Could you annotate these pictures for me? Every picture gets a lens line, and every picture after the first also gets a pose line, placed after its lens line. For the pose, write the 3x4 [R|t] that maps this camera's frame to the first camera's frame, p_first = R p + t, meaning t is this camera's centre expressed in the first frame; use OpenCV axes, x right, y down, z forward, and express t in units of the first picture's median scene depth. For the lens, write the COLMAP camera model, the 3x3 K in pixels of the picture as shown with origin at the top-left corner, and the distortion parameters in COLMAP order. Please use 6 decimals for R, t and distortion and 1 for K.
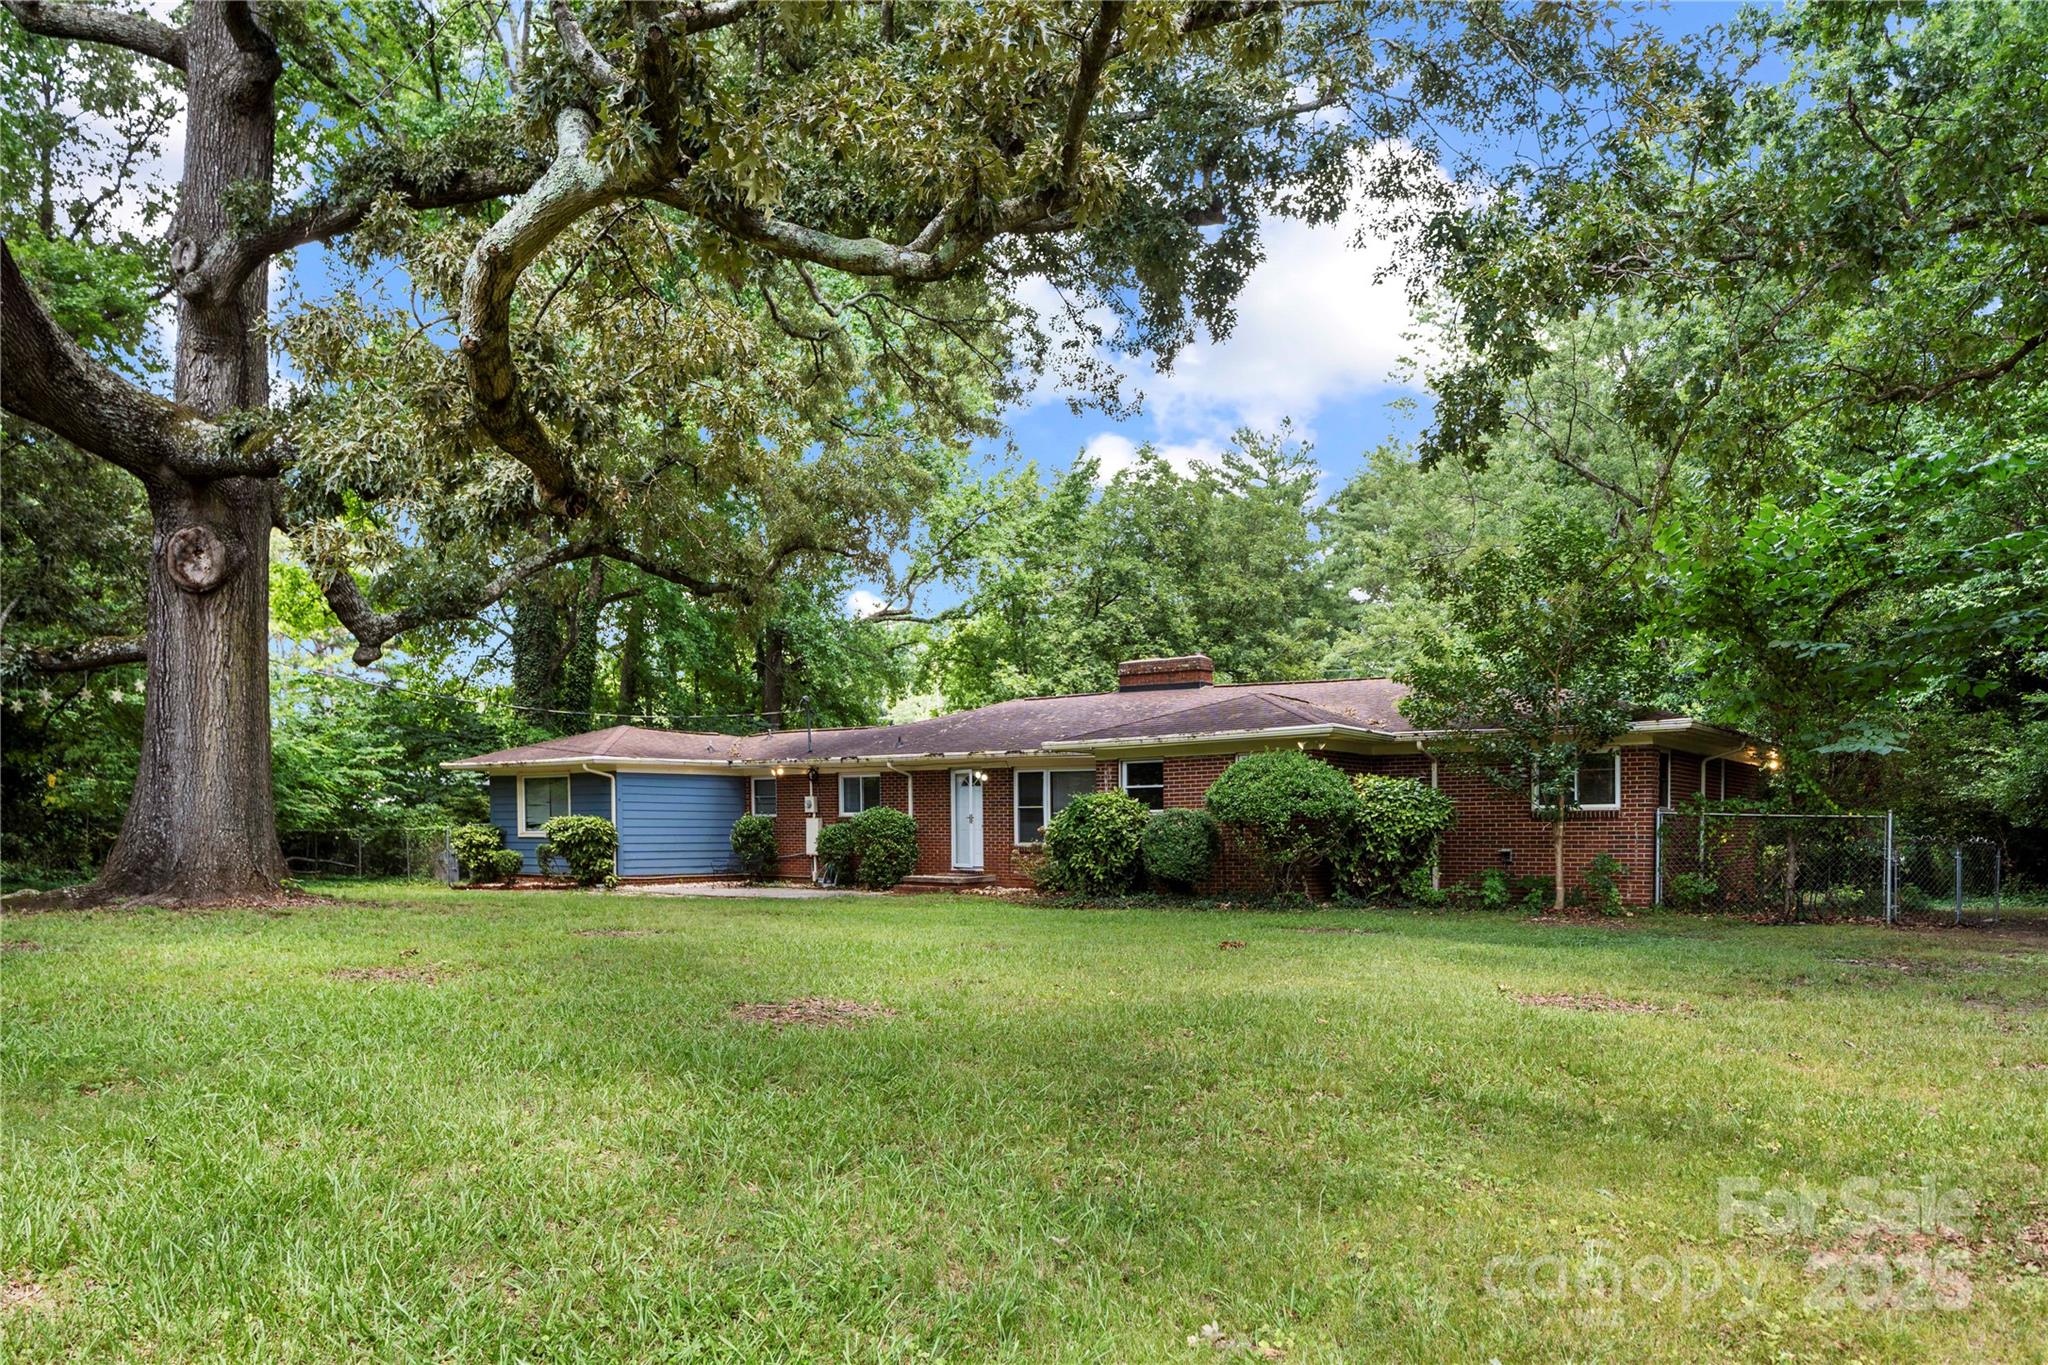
lens RADIAL K [[1414.6, 0, 1024.0], [0, 1414.6, 682.5], [0, 0, 1]] dist [0.003586, -0.002754]
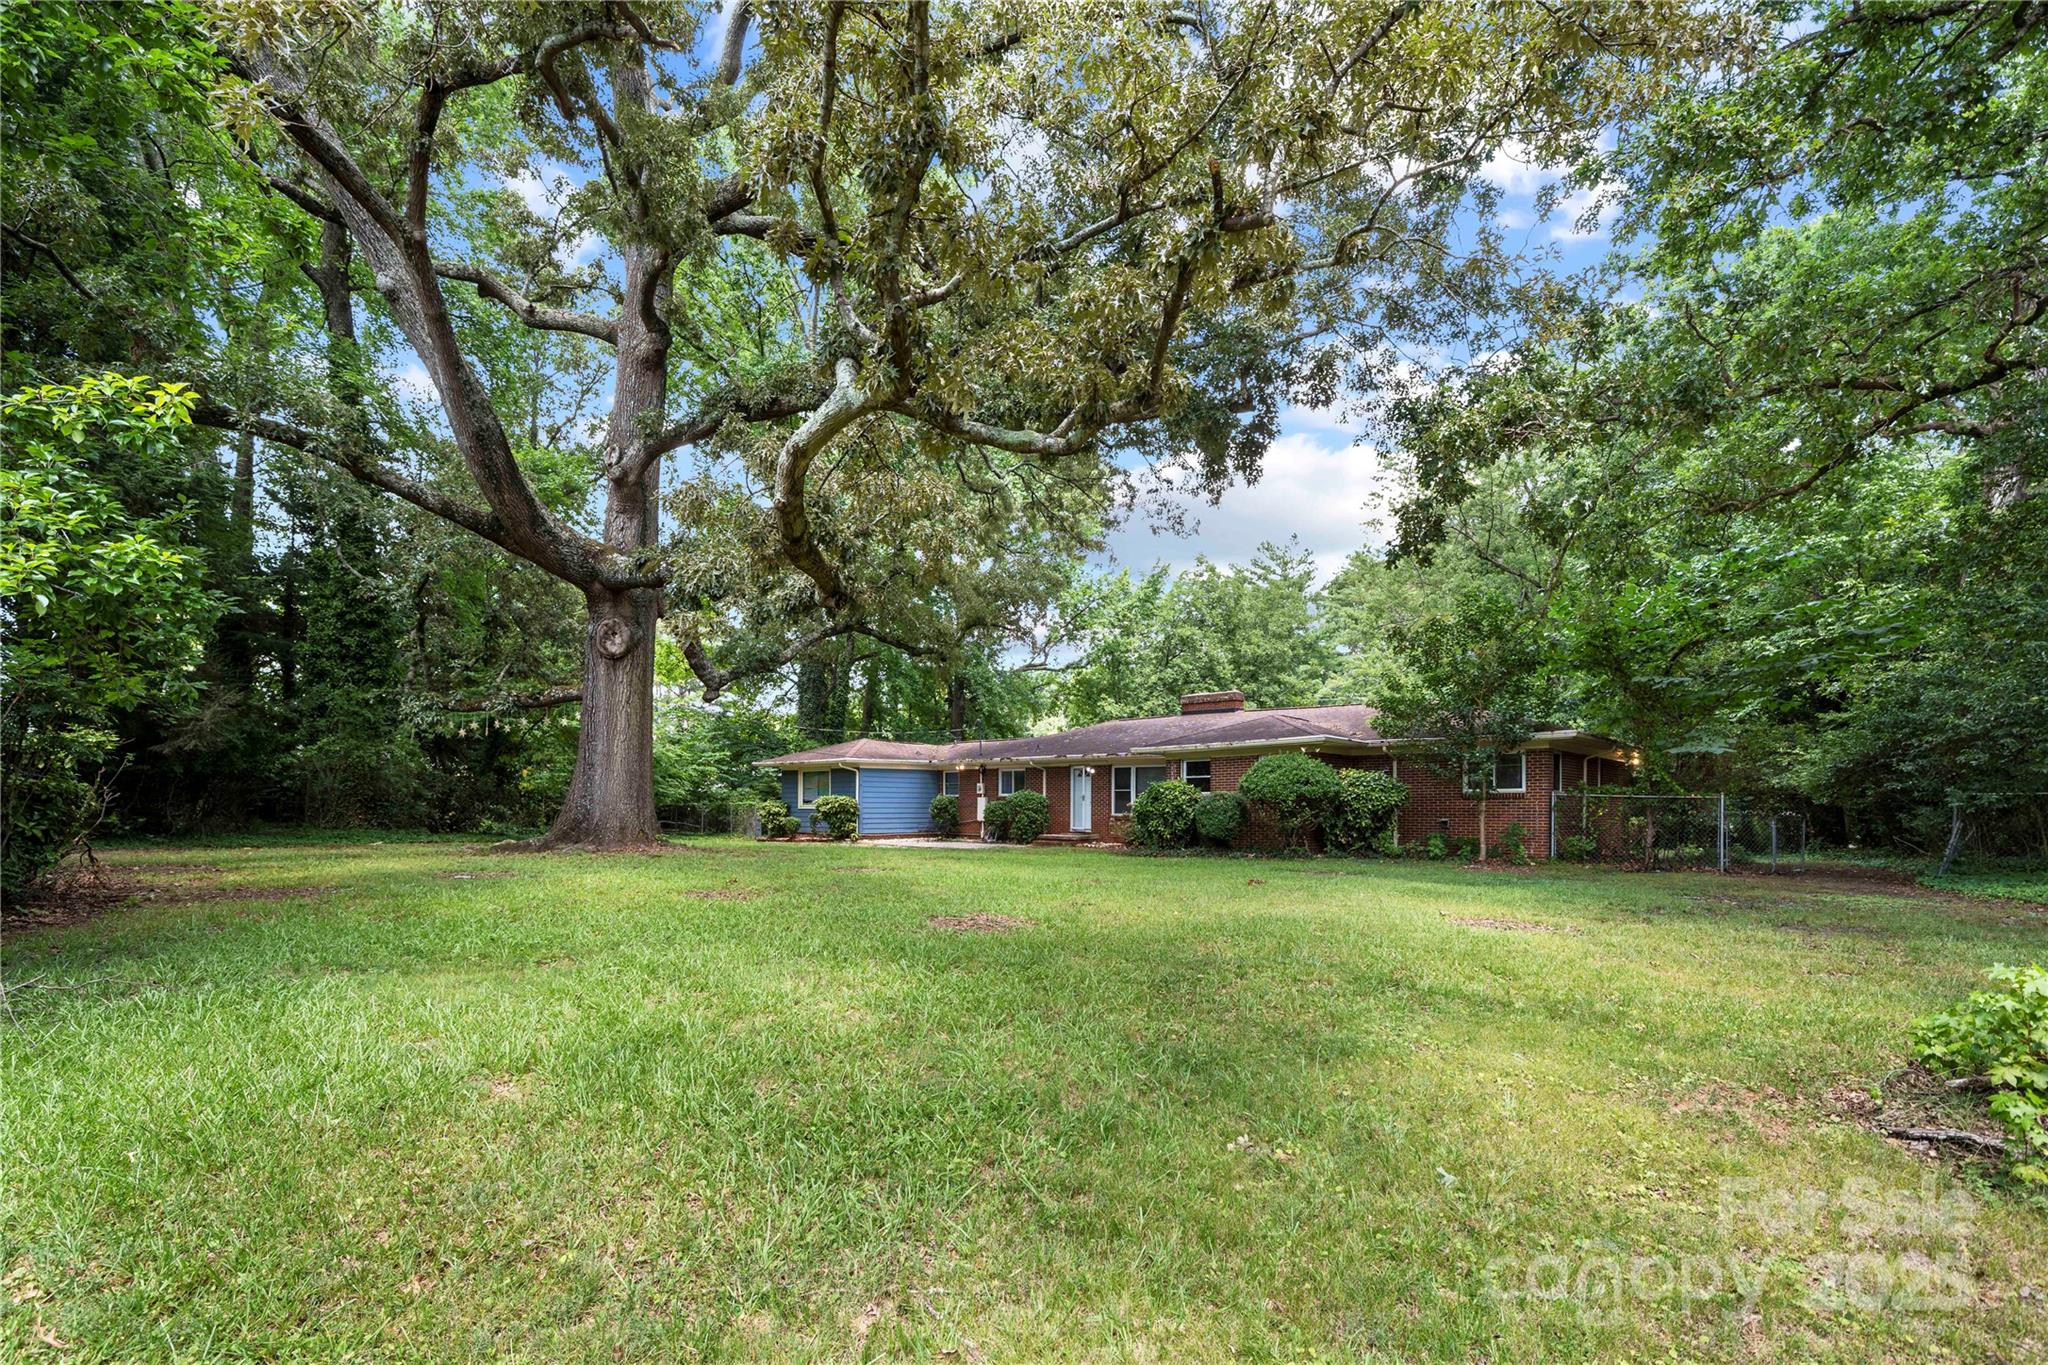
lens RADIAL K [[924.2, 0, 1020.9], [0, 924.2, 691.4], [0, 0, 1]] dist [0.000988, 0.000131]
pose [[0.995233, -0.008758, -0.097129, -0.010477], [0.007057, 0.999816, -0.017839, -0.002744], [0.097267, 0.017069, 0.995112, -0.010887]]
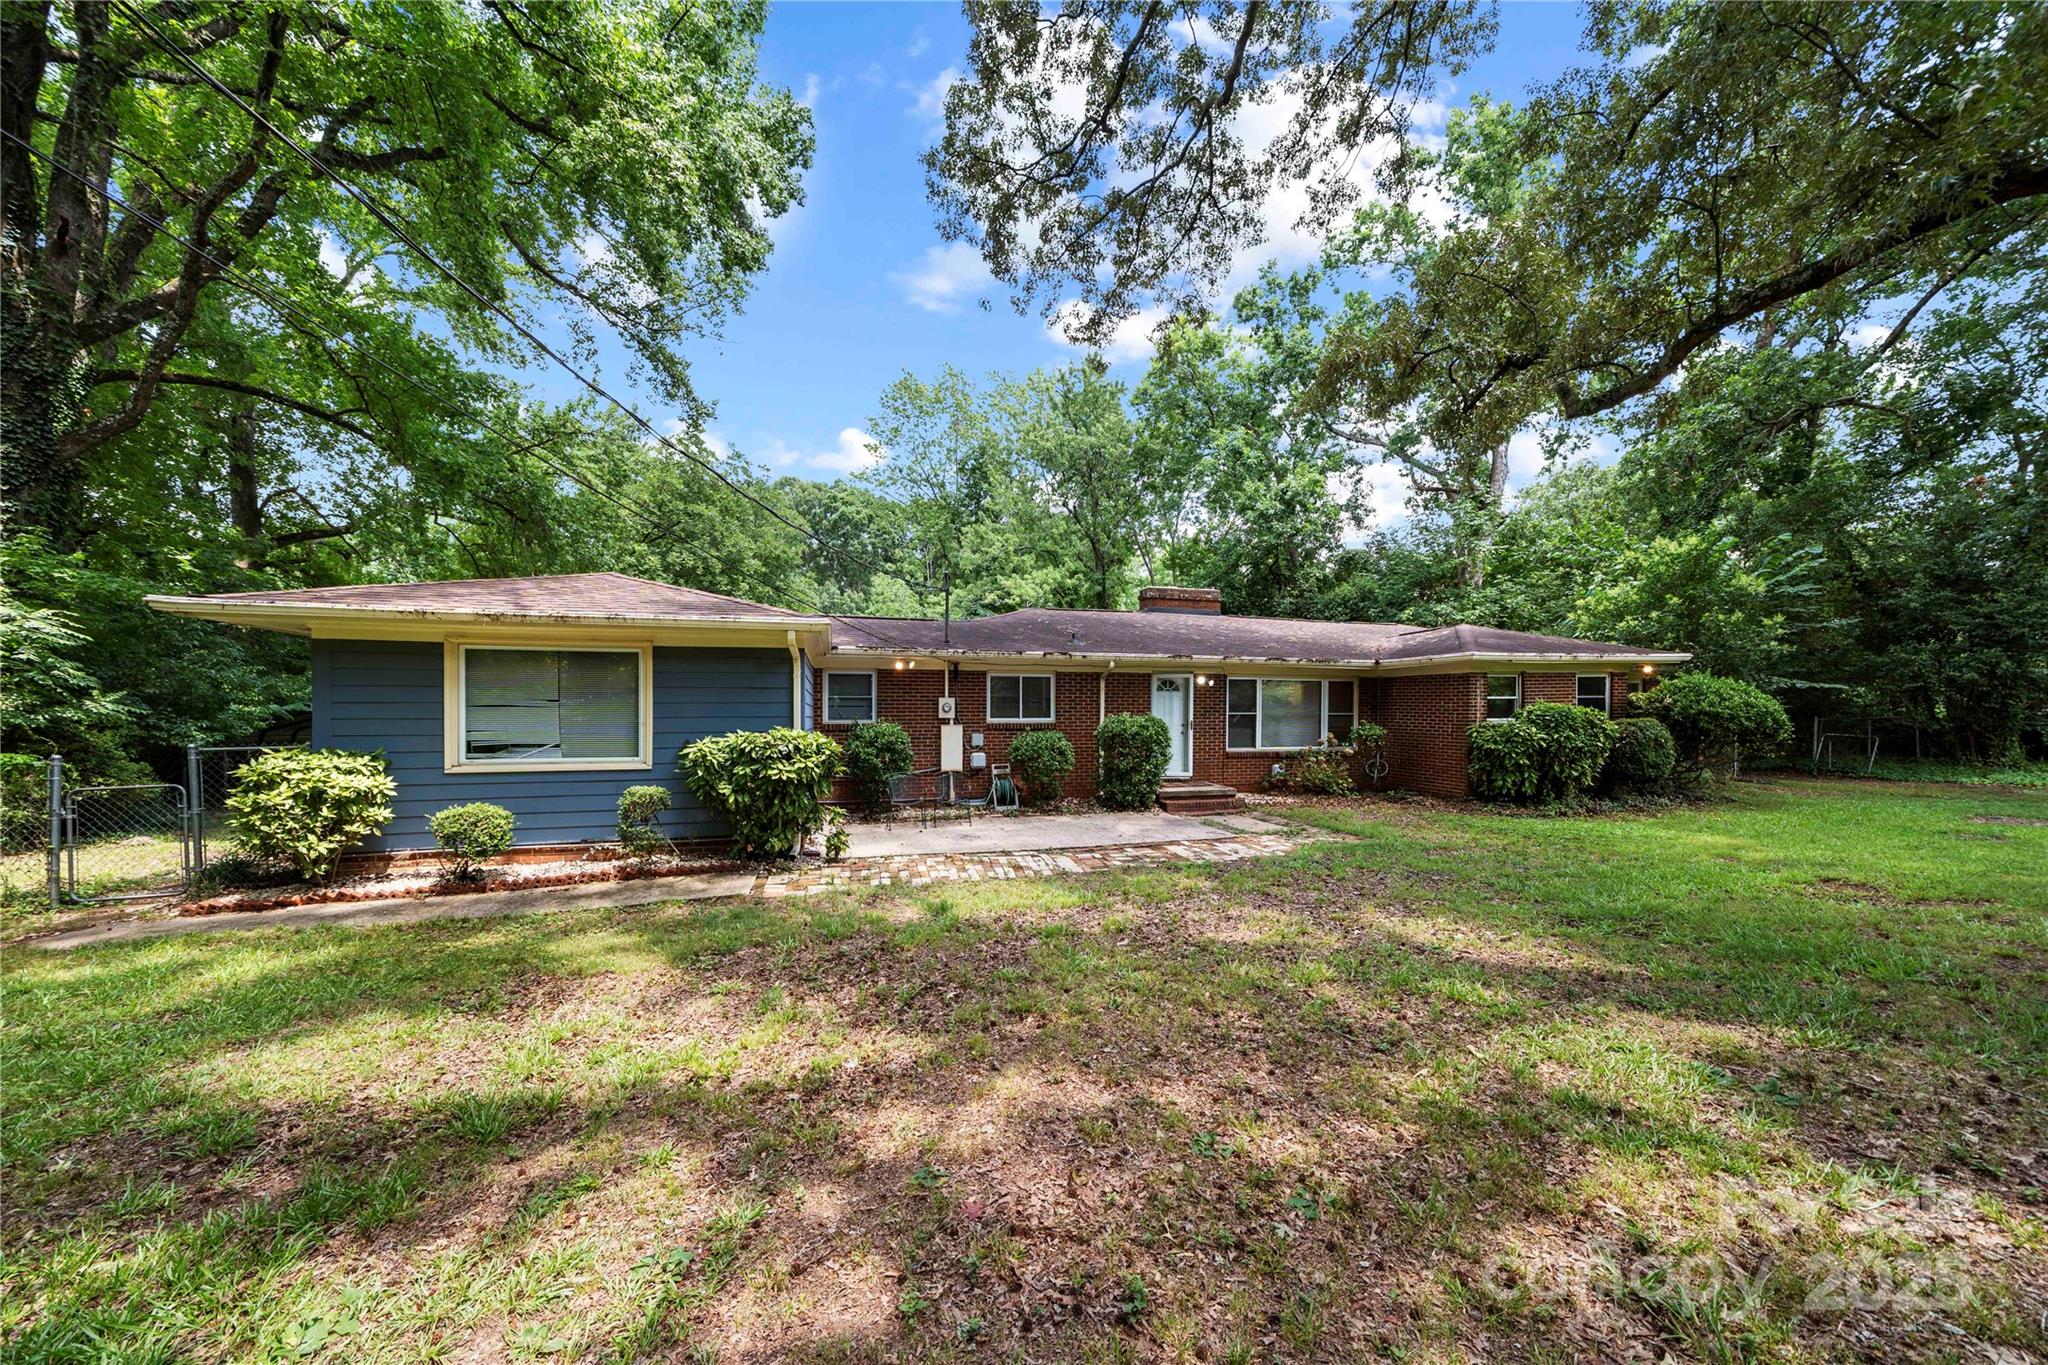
lens RADIAL K [[688.3, 0, 1022.4], [0, 688.3, 721.4], [0, 0, 1]] dist [-0.000228, -0.000014]
pose [[0.608878, -0.010670, 0.793192, -0.611283], [-0.078254, 0.994224, 0.073444, 0.086958], [-0.789395, -0.106789, 0.604526, 1.029474]]
